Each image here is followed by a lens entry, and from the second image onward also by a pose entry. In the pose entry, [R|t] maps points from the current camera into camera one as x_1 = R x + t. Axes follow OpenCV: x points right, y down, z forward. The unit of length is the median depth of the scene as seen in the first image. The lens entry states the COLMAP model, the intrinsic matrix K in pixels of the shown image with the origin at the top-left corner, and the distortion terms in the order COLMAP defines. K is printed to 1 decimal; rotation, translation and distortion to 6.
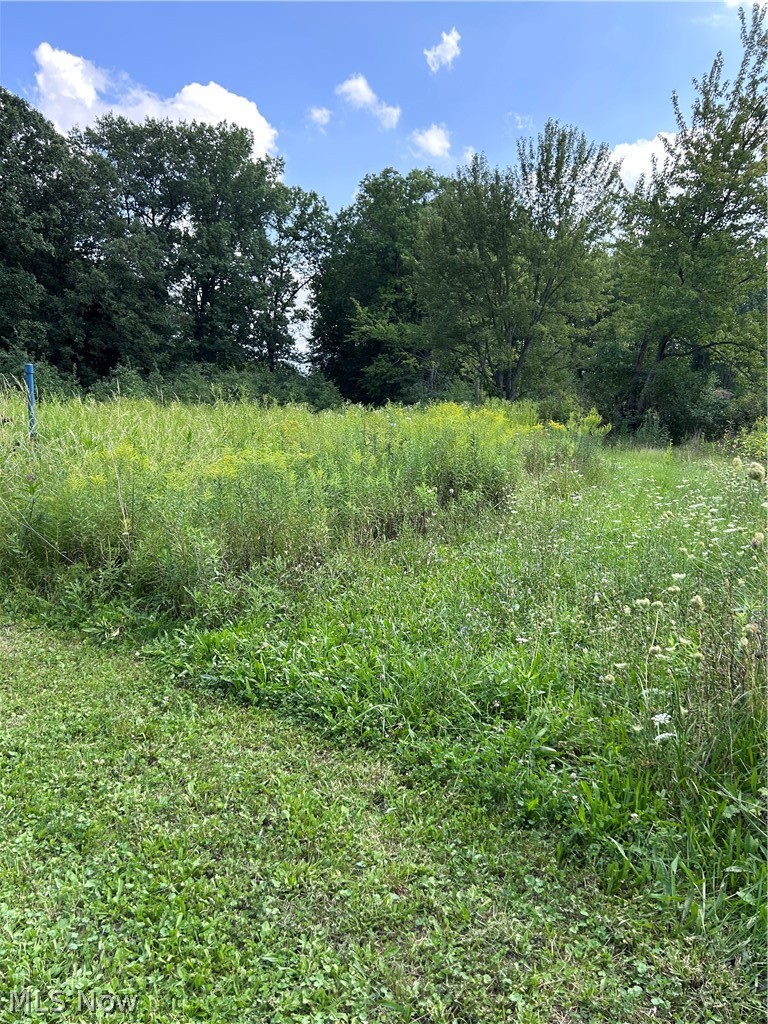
lens RADIAL K [[763.0, 0, 377.9], [0, 763.0, 524.8], [0, 0, 1]] dist [0.050354, -0.061433]
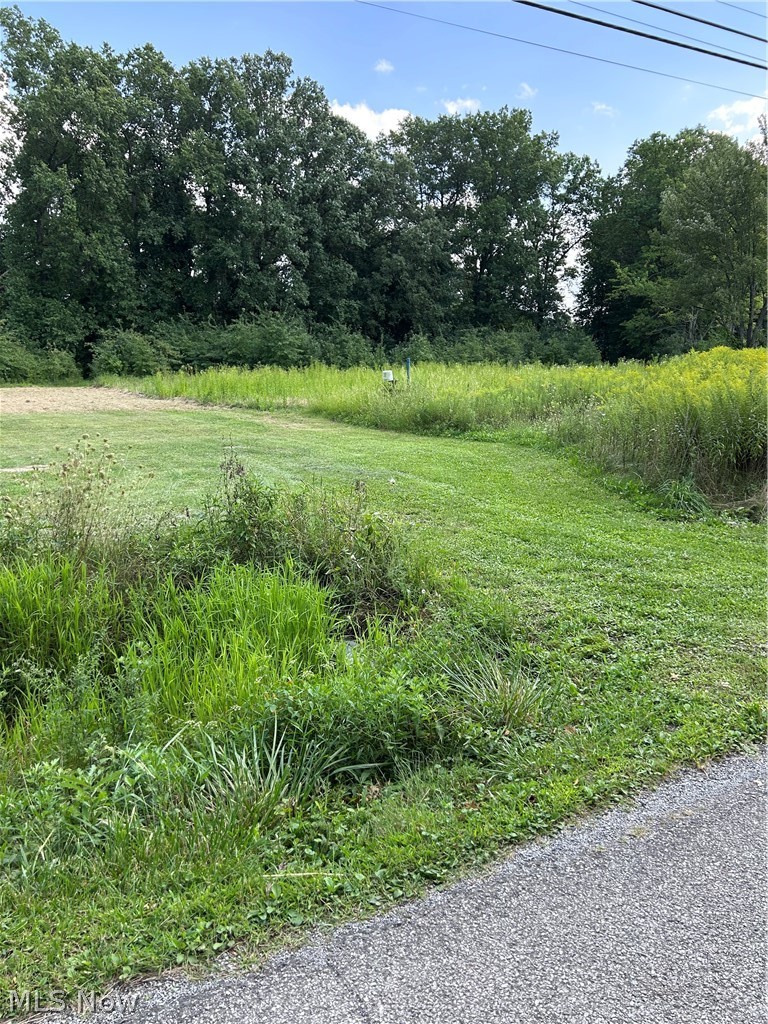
lens RADIAL K [[763.0, 0, 374.7], [0, 763.0, 522.7], [0, 0, 1]] dist [0.050354, -0.061433]
pose [[0.937794, 0.044890, -0.344278, 0.043394], [-0.024751, 0.997727, 0.062671, 0.022982], [0.346309, -0.050252, 0.936774, -0.183692]]
